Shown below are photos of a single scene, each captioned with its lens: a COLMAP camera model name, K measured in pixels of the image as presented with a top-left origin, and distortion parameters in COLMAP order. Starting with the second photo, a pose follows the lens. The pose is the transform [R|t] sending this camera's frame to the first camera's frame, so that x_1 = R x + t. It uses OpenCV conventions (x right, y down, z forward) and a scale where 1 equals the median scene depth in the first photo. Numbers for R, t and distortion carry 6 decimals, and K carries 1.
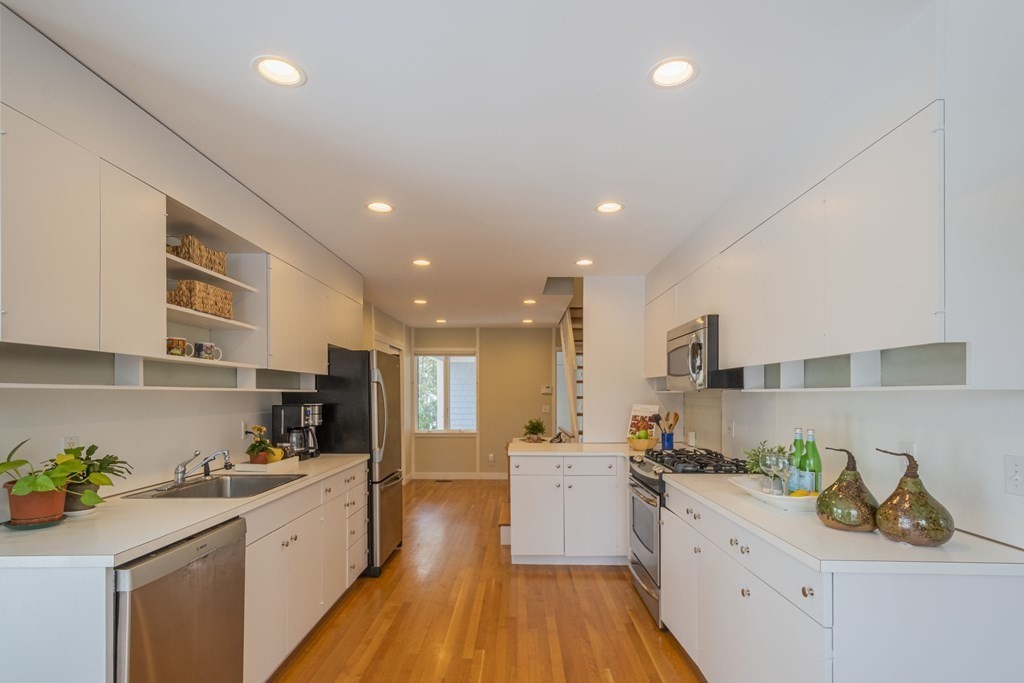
lens RADIAL K [[494.6, 0, 512.6], [0, 494.6, 397.7], [0, 0, 1]] dist [0.009079, -0.000060]
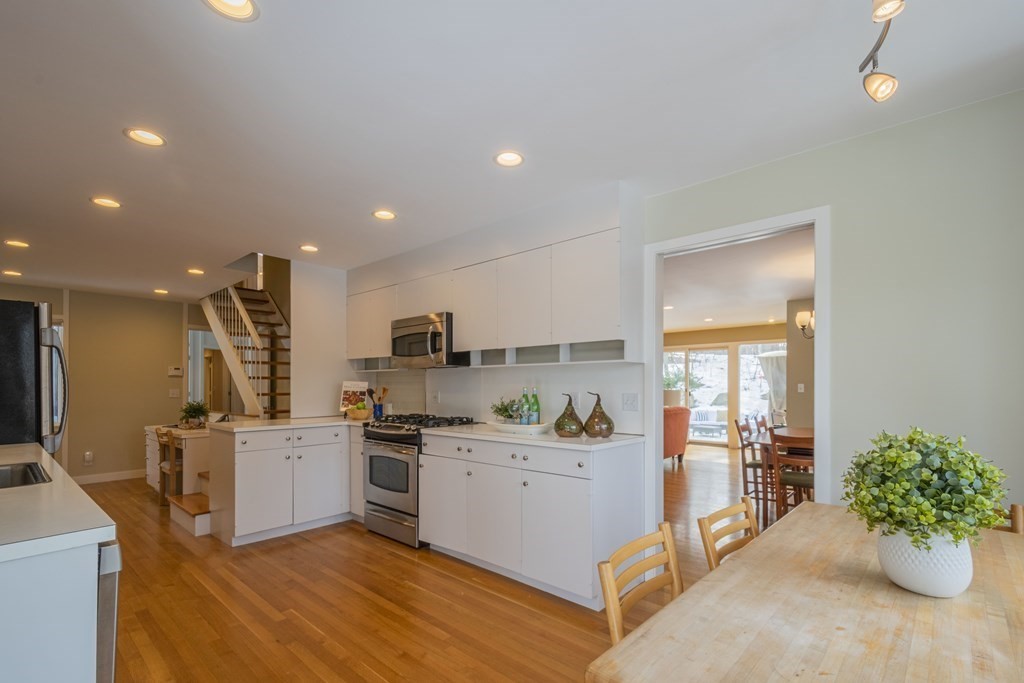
lens RADIAL K [[456.7, 0, 515.6], [0, 456.7, 384.3], [0, 0, 1]] dist [0.003000, 0.000169]
pose [[0.652116, 0.005673, 0.758098, -0.421134], [0.002946, 0.999945, -0.010017, 0.045908], [-0.758113, 0.008766, 0.652064, 0.018068]]
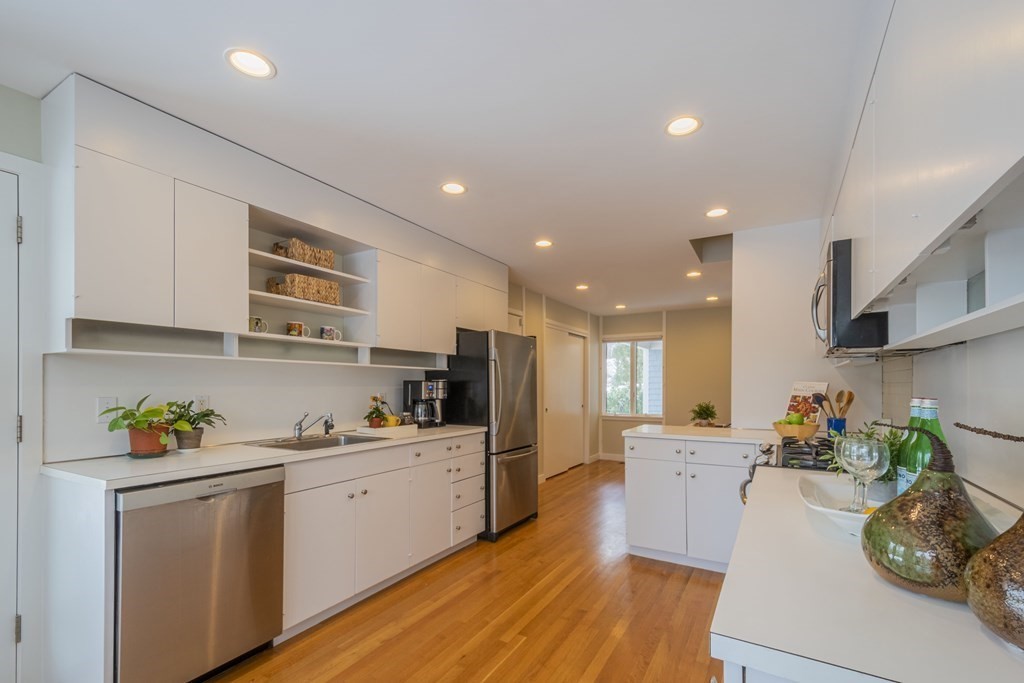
lens RADIAL K [[446.1, 0, 509.4], [0, 446.1, 387.1], [0, 0, 1]] dist [0.019116, 0.000057]
pose [[0.874775, 0.002330, -0.484523, 0.277051], [-0.002930, 0.999996, -0.000482, 0.033910], [0.484520, 0.001841, 0.874778, 0.212350]]
